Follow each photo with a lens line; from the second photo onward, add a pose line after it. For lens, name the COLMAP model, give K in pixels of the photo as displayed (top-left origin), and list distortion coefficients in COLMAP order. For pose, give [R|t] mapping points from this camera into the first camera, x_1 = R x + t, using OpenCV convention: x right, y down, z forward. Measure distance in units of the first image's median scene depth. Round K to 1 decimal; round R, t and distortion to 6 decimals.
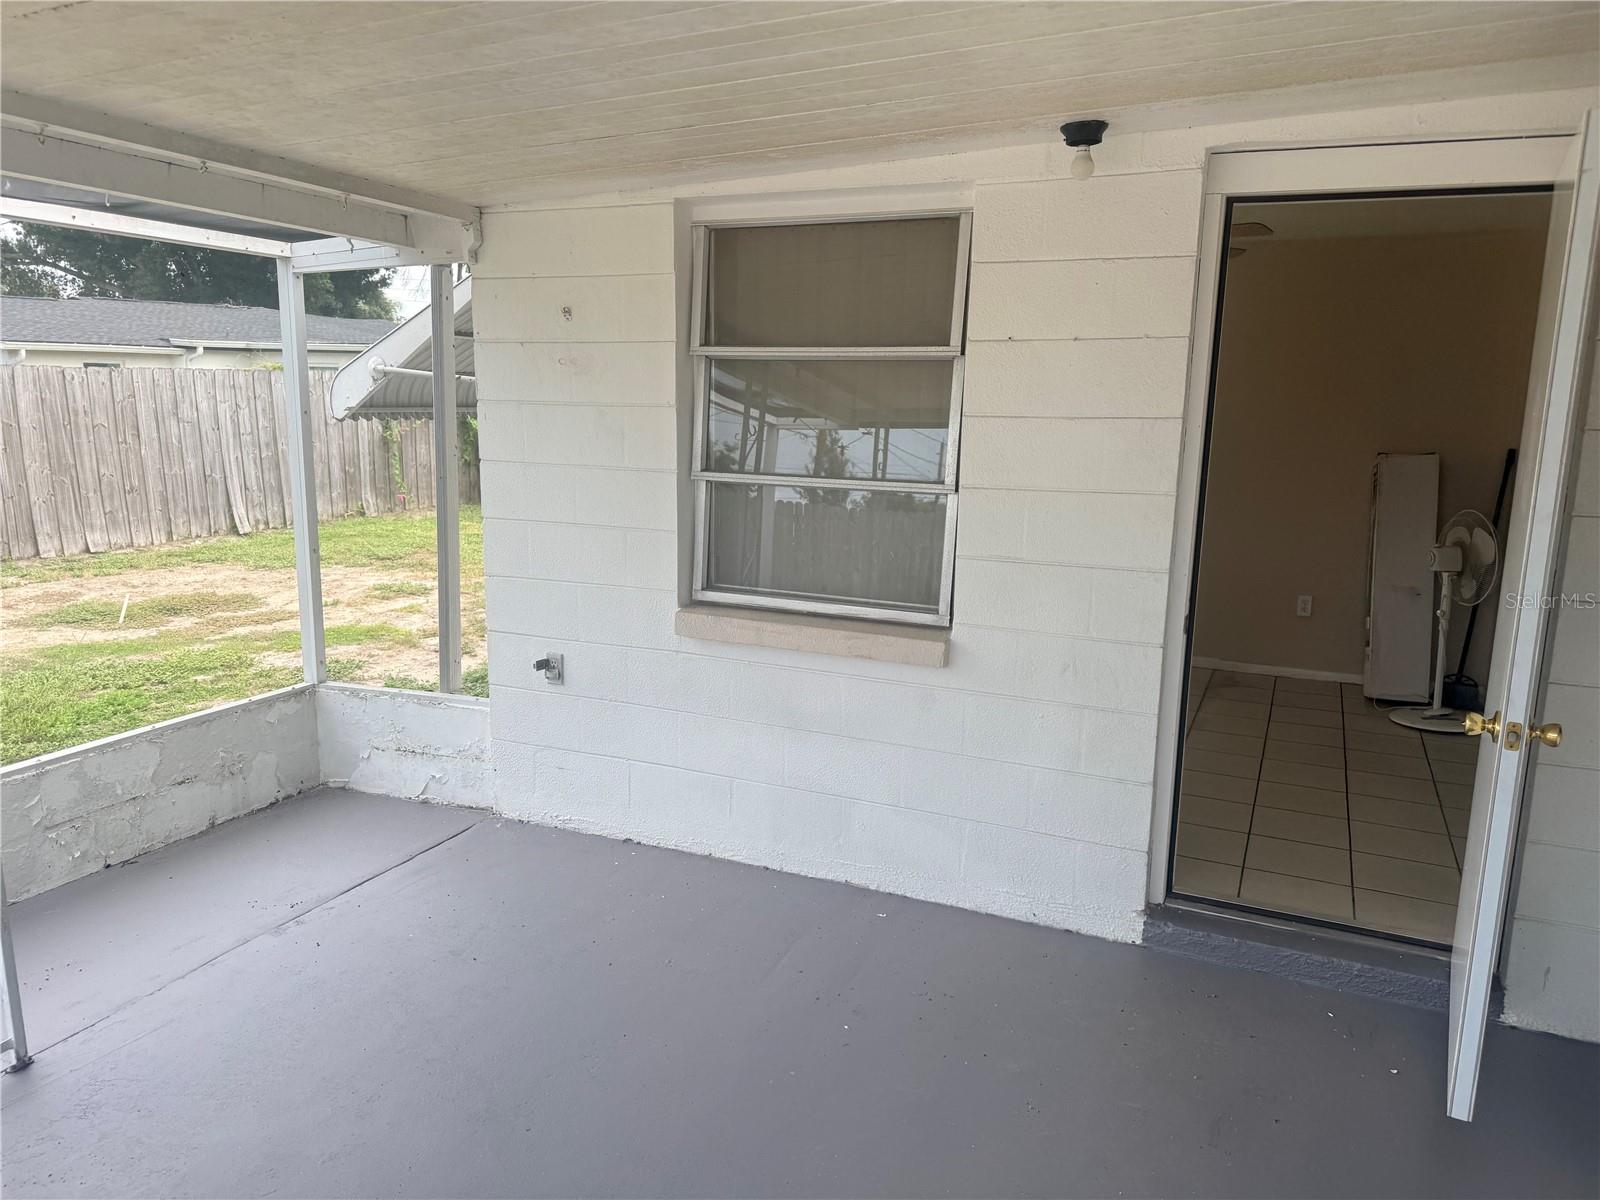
lens RADIAL K [[1133.2, 0, 800.0], [0, 1133.2, 600.0], [0, 0, 1]] dist [0.036000, -0.039521]
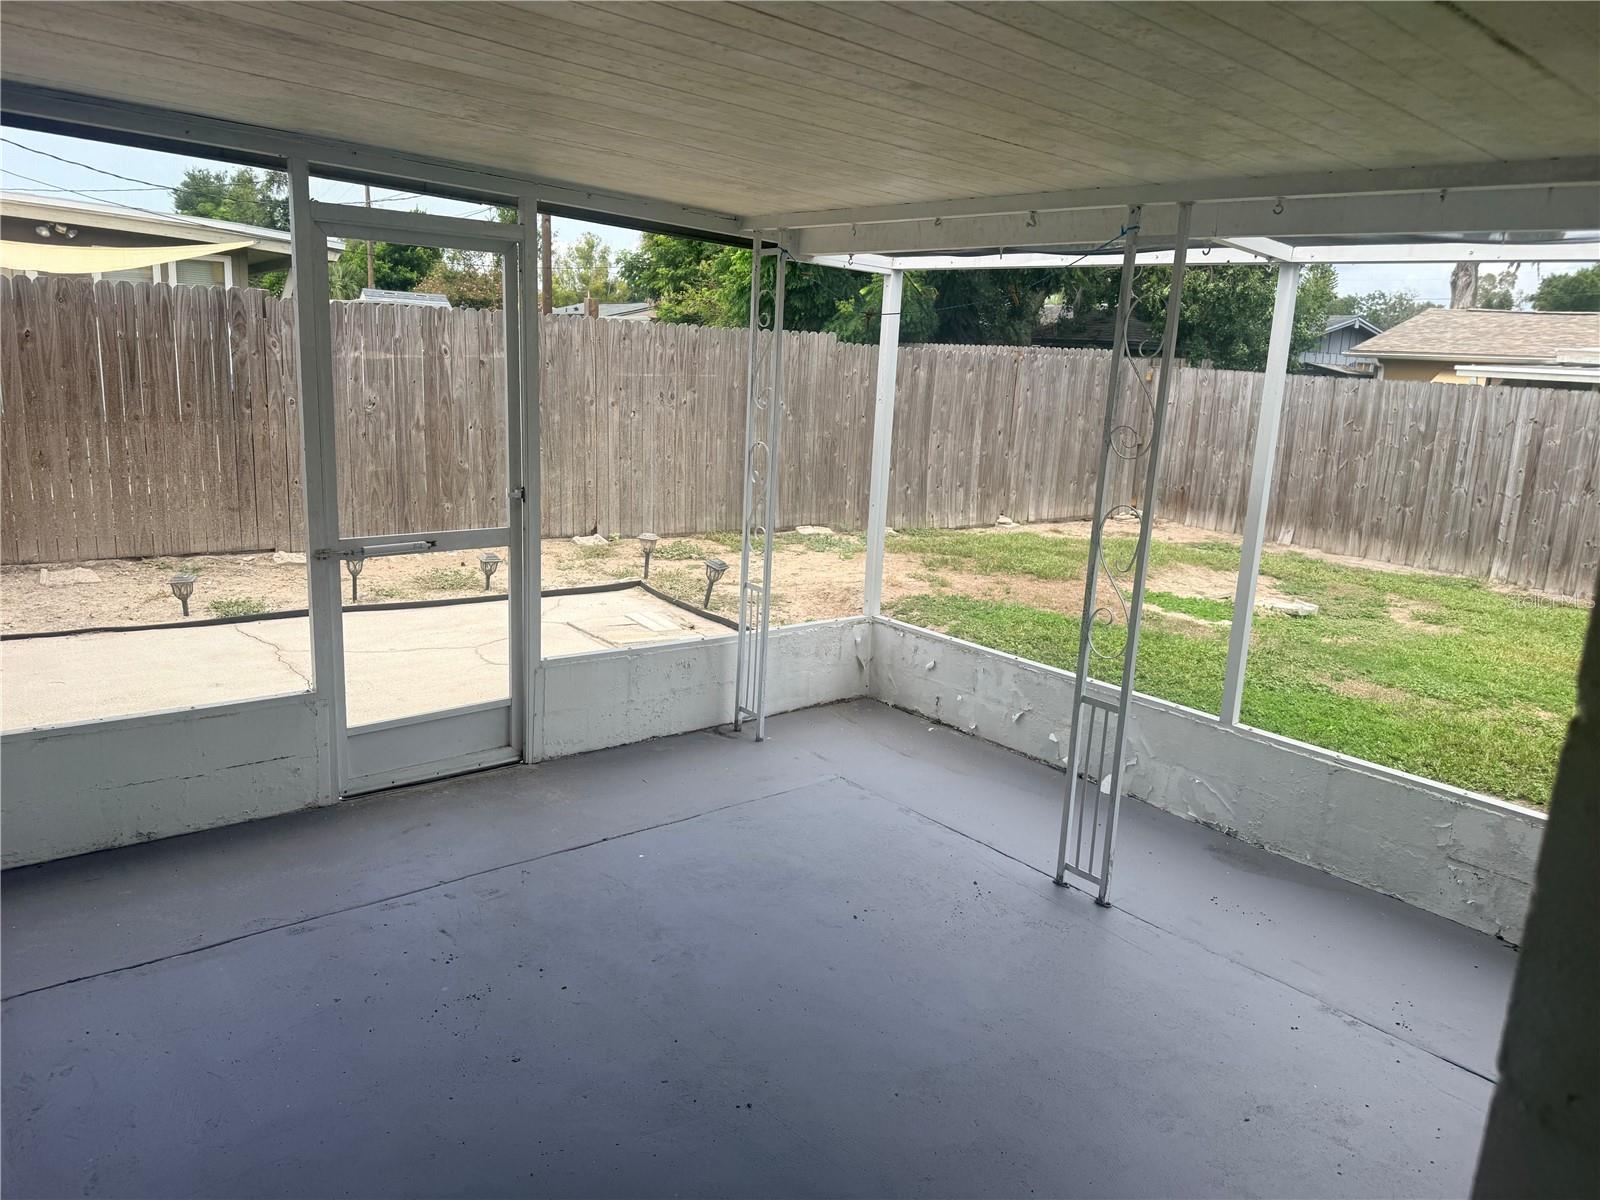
lens RADIAL K [[1133.2, 0, 800.0], [0, 1133.2, 600.0], [0, 0, 1]] dist [0.036000, -0.039521]
pose [[-0.458933, 0.153231, -0.875158, 0.235844], [-0.217501, 0.935668, 0.277883, -0.087653], [0.861437, 0.317877, -0.396081, 0.419322]]
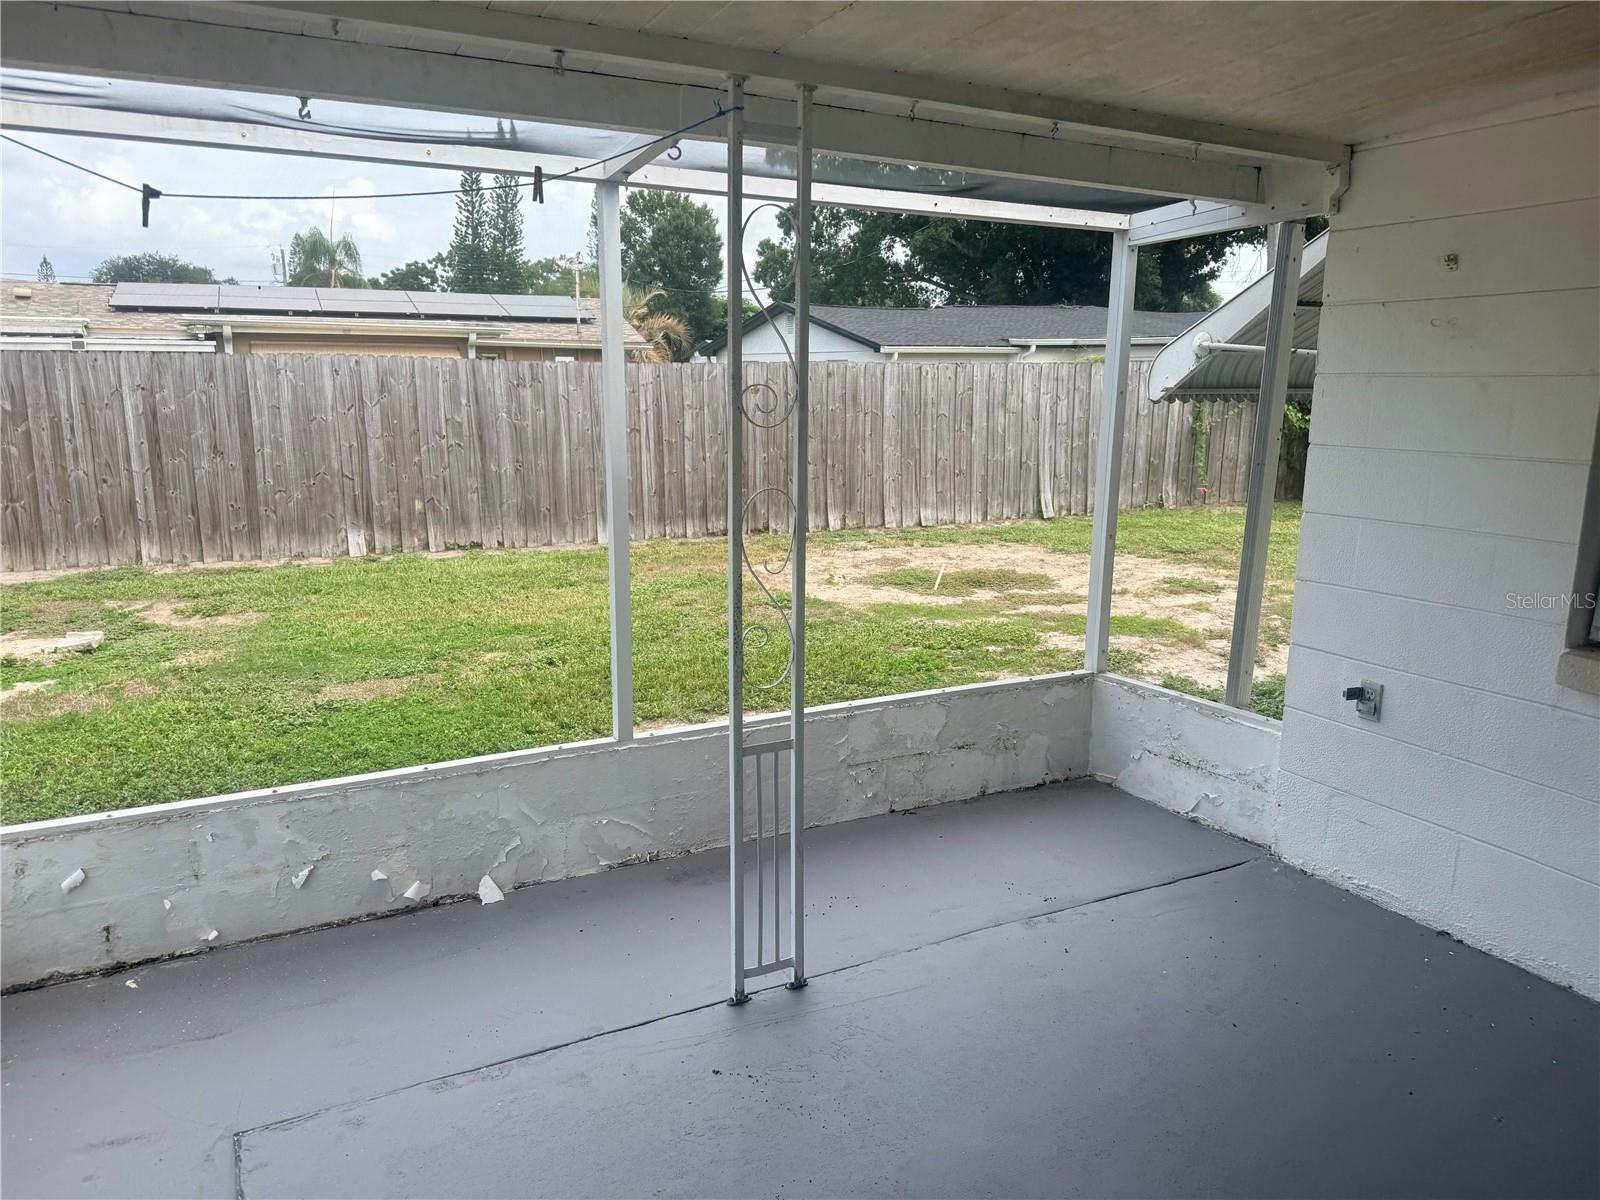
lens RADIAL K [[1119.0, 0, 770.1], [0, 1119.0, 604.9], [0, 0, 1]] dist [0.138996, -0.219277]
pose [[0.766098, 0.115014, -0.632349, -0.021845], [-0.109188, 0.992847, 0.048301, -0.000417], [0.633381, 0.032042, 0.773176, 0.049554]]
